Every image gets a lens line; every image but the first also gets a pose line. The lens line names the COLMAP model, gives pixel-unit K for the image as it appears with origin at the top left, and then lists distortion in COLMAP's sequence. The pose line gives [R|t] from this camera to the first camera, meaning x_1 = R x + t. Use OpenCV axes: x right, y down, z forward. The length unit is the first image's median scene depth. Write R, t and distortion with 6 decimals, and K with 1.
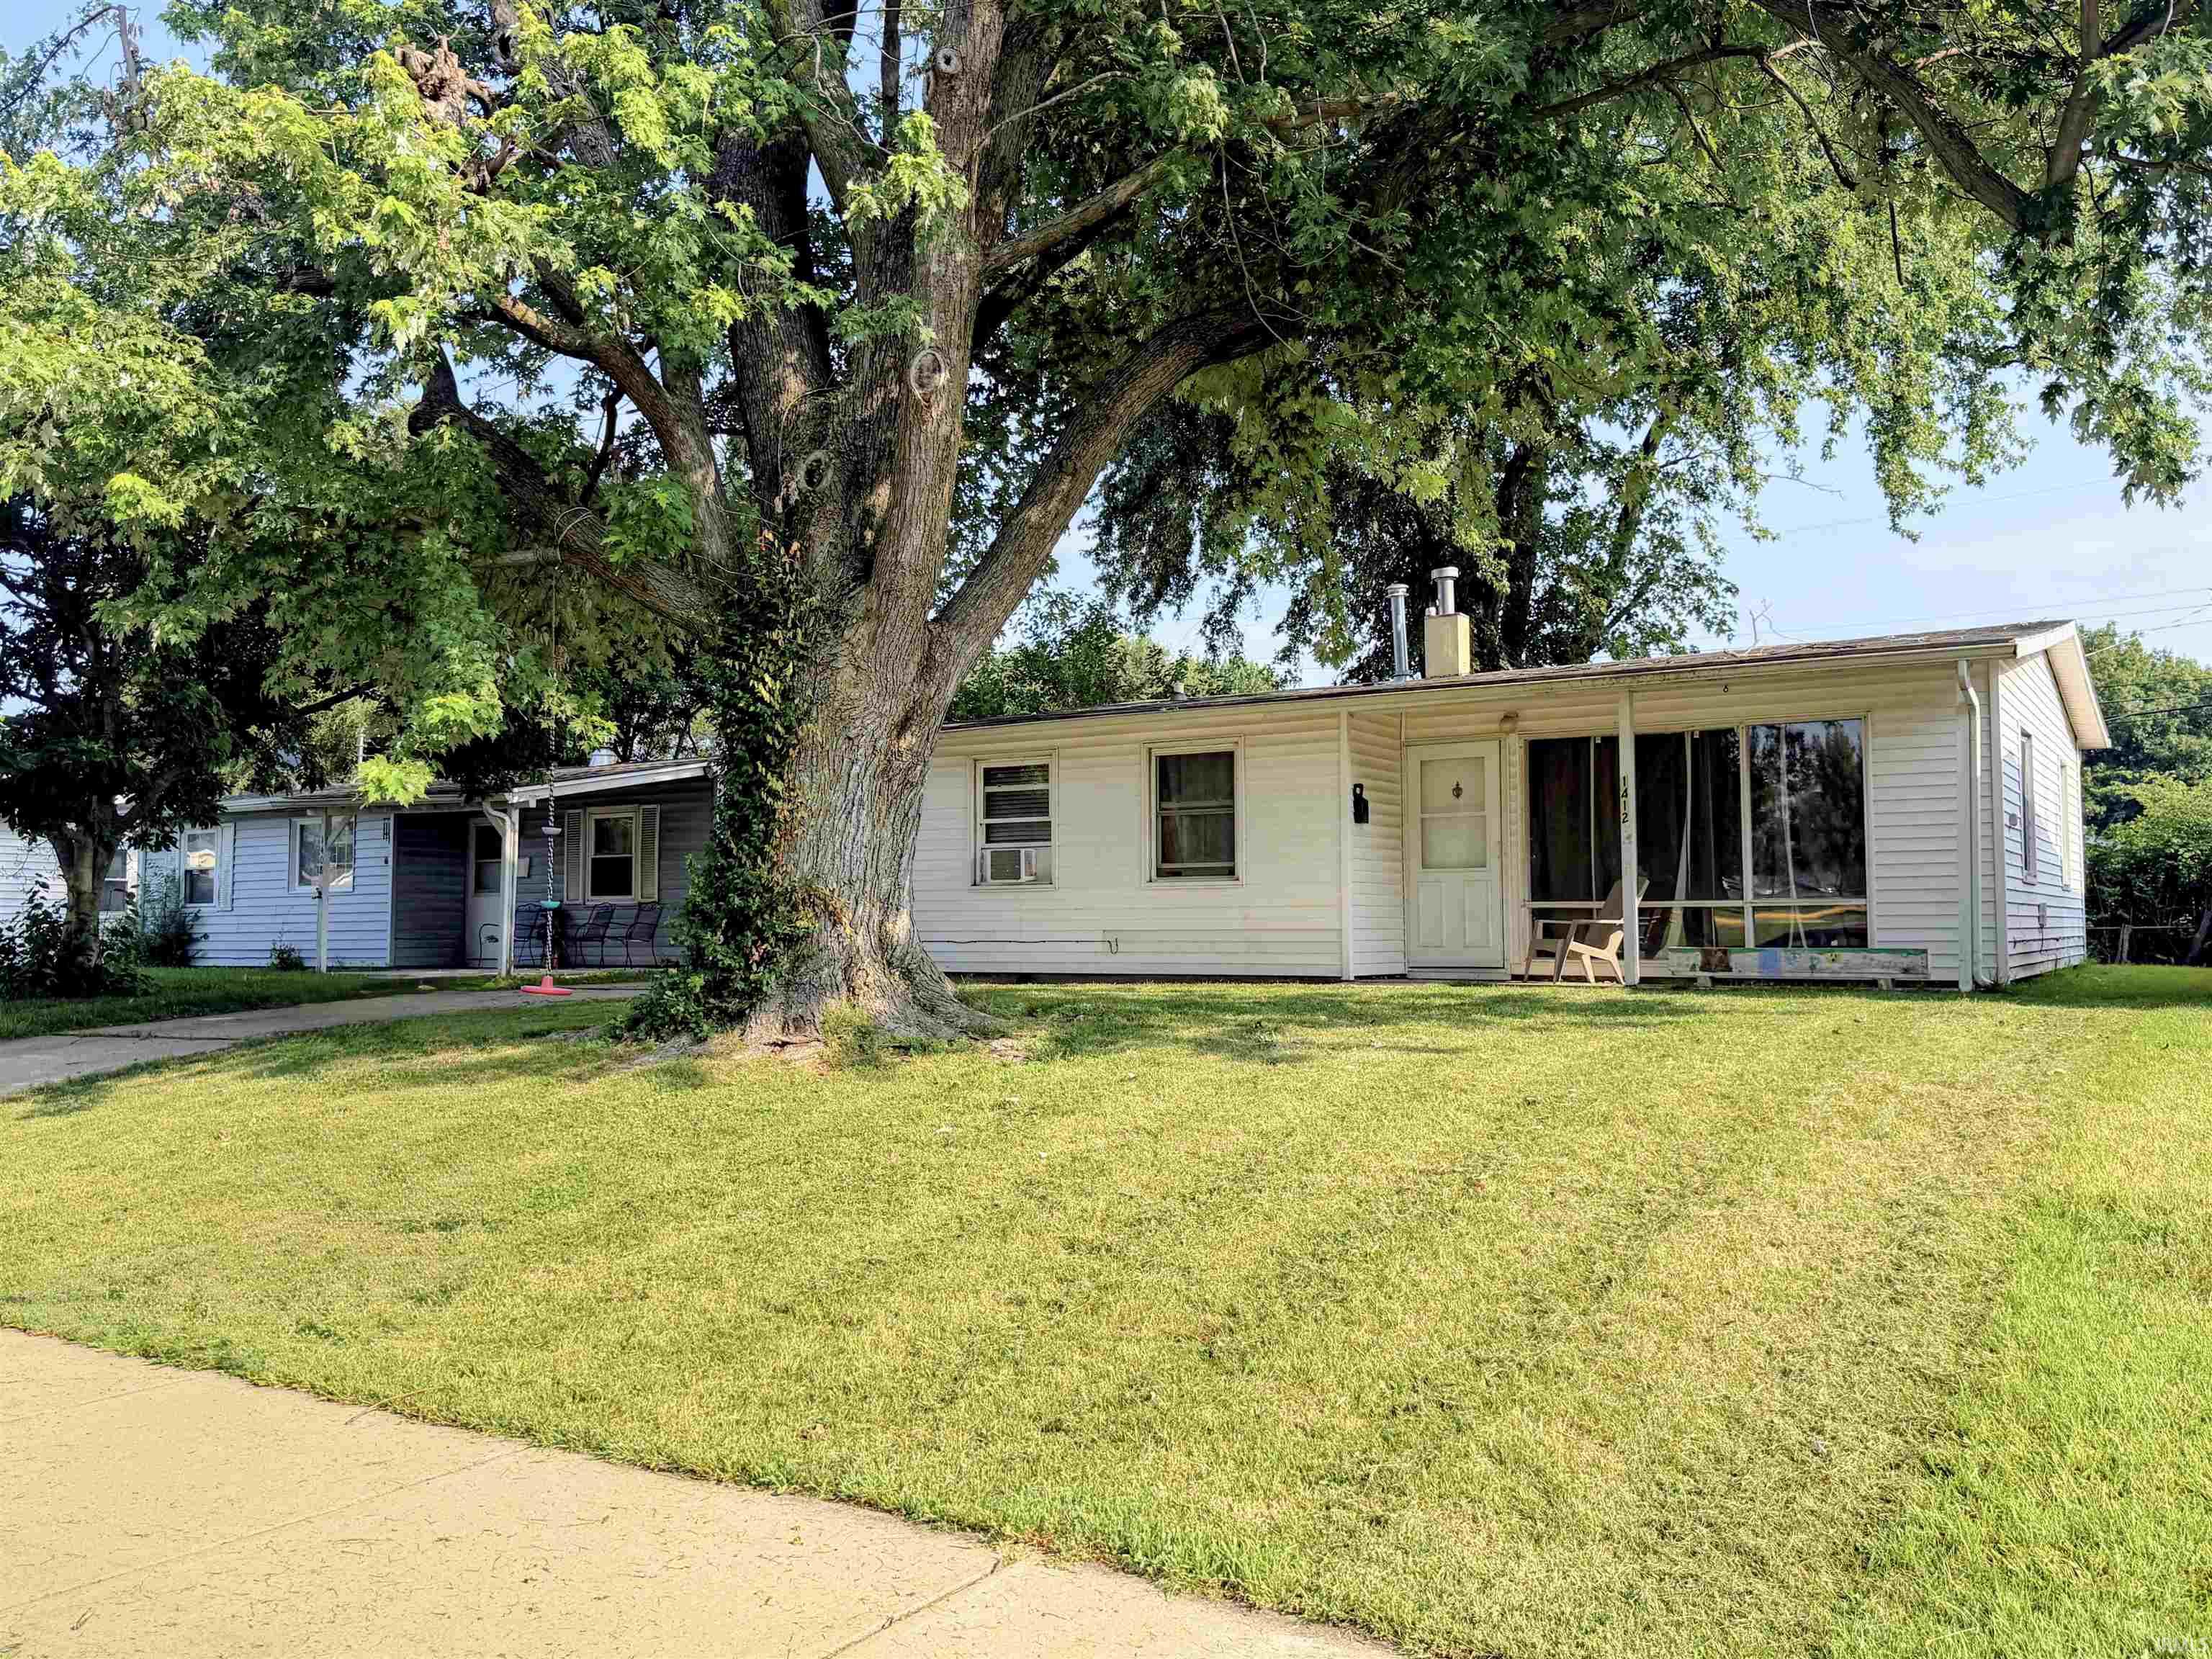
lens RADIAL K [[1794.3, 0, 1082.9], [0, 1794.3, 847.1], [0, 0, 1]] dist [0.010055, -0.014125]
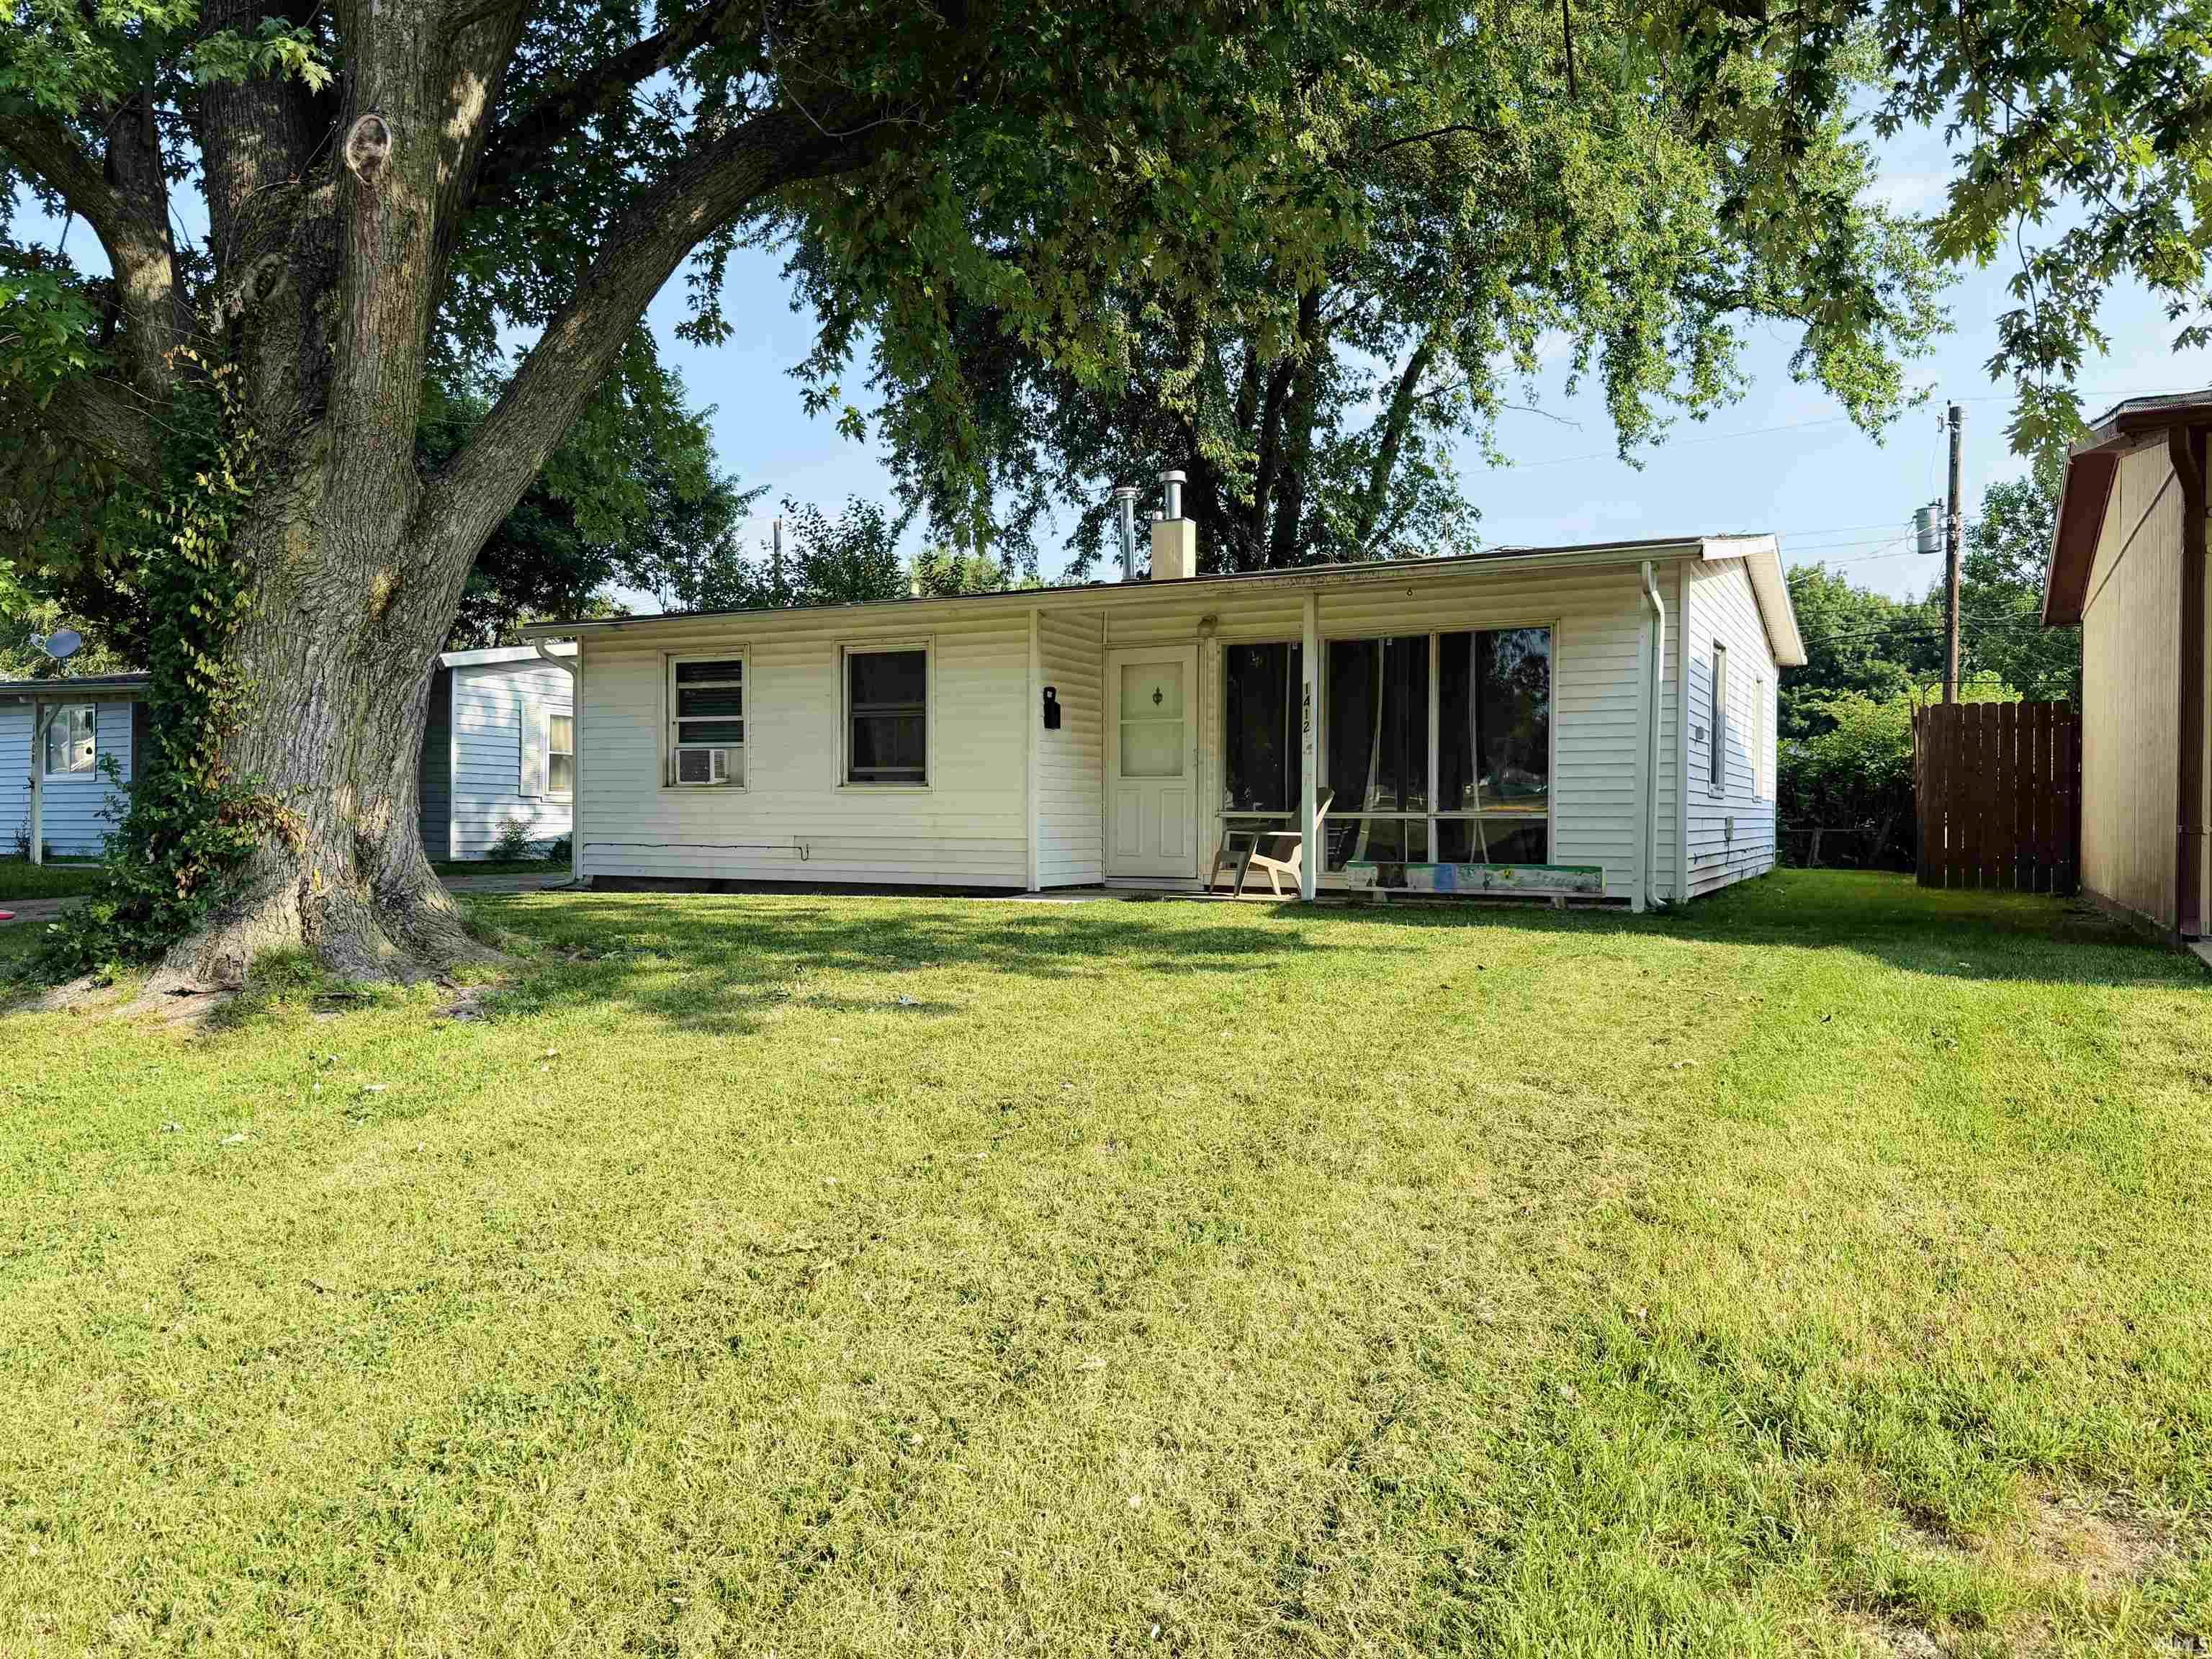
lens RADIAL K [[1503.9, 0, 1123.6], [0, 1503.9, 831.6], [0, 0, 1]] dist [0.045839, -0.023111]
pose [[0.995801, 0.007594, 0.091234, 0.115766], [-0.012785, 0.998324, 0.056445, -0.003510], [-0.090652, -0.057375, 0.994228, 0.182741]]
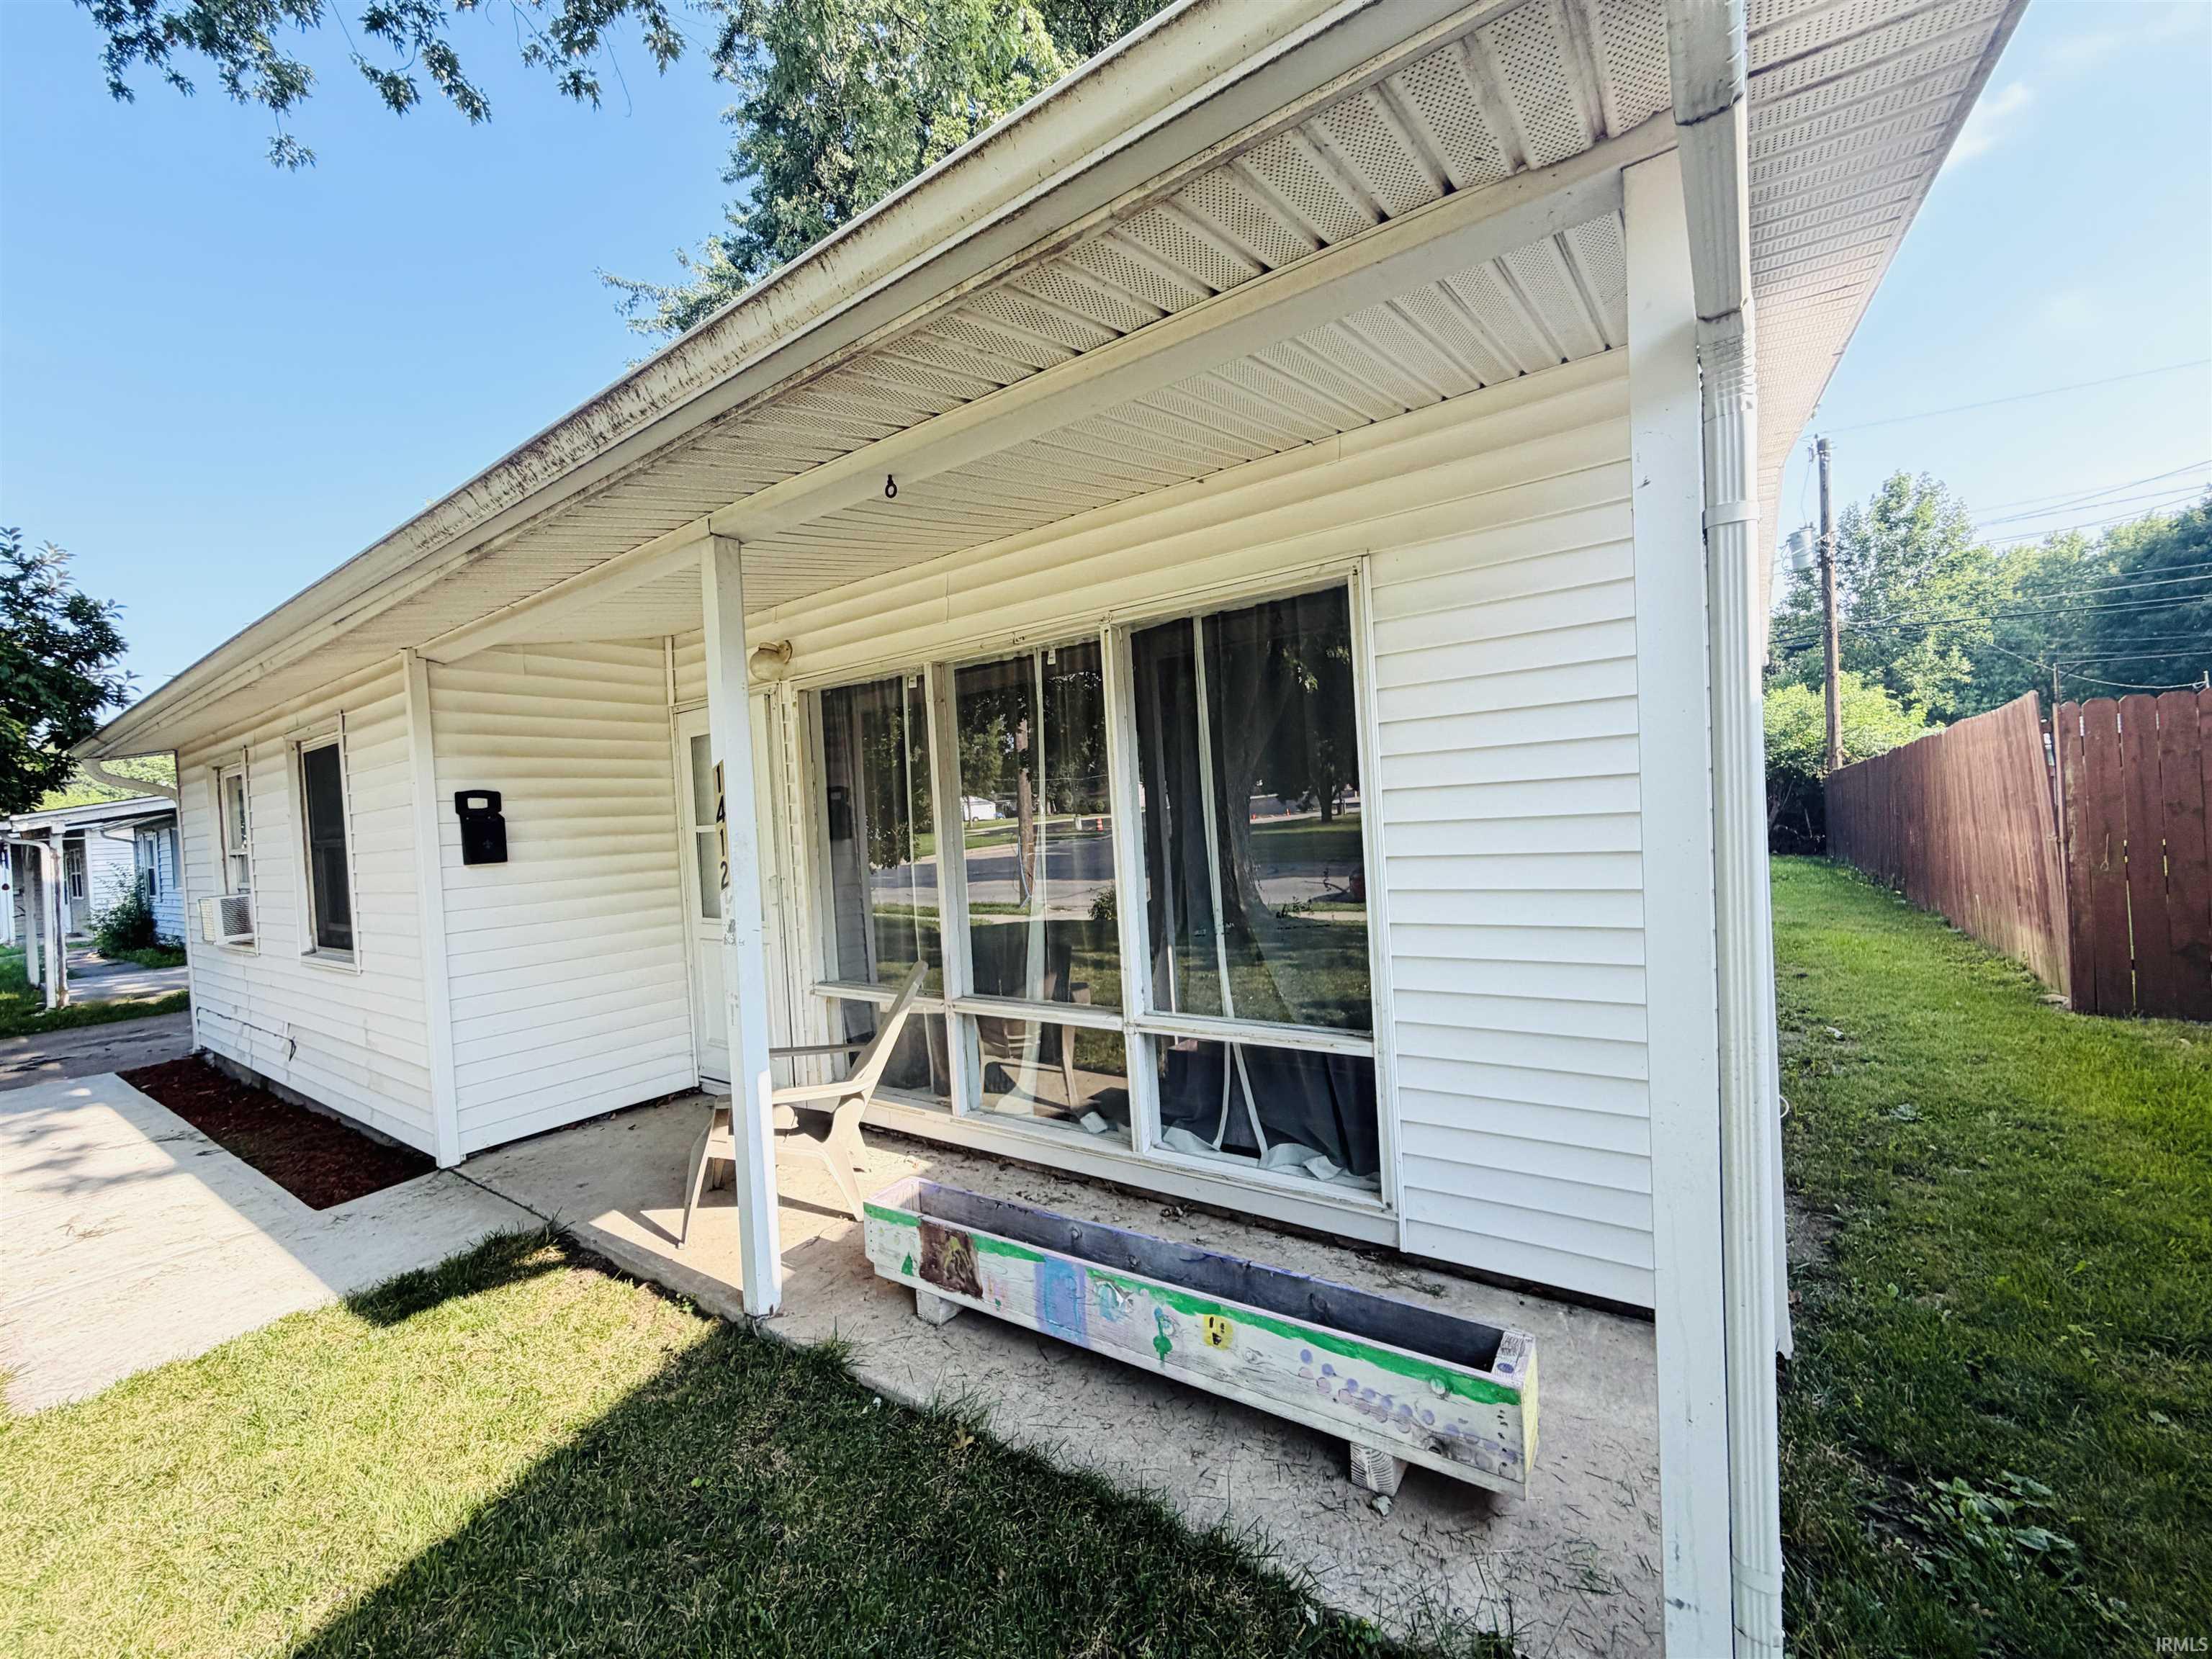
lens RADIAL K [[882.0, 0, 1127.0], [0, 882.0, 828.8], [0, 0, 1]] dist [-0.000169, -0.000323]
pose [[0.998100, -0.055533, -0.026681, 0.338900], [0.057217, 0.996099, 0.067186, -0.028739], [0.022846, -0.068585, 0.997384, 0.705511]]
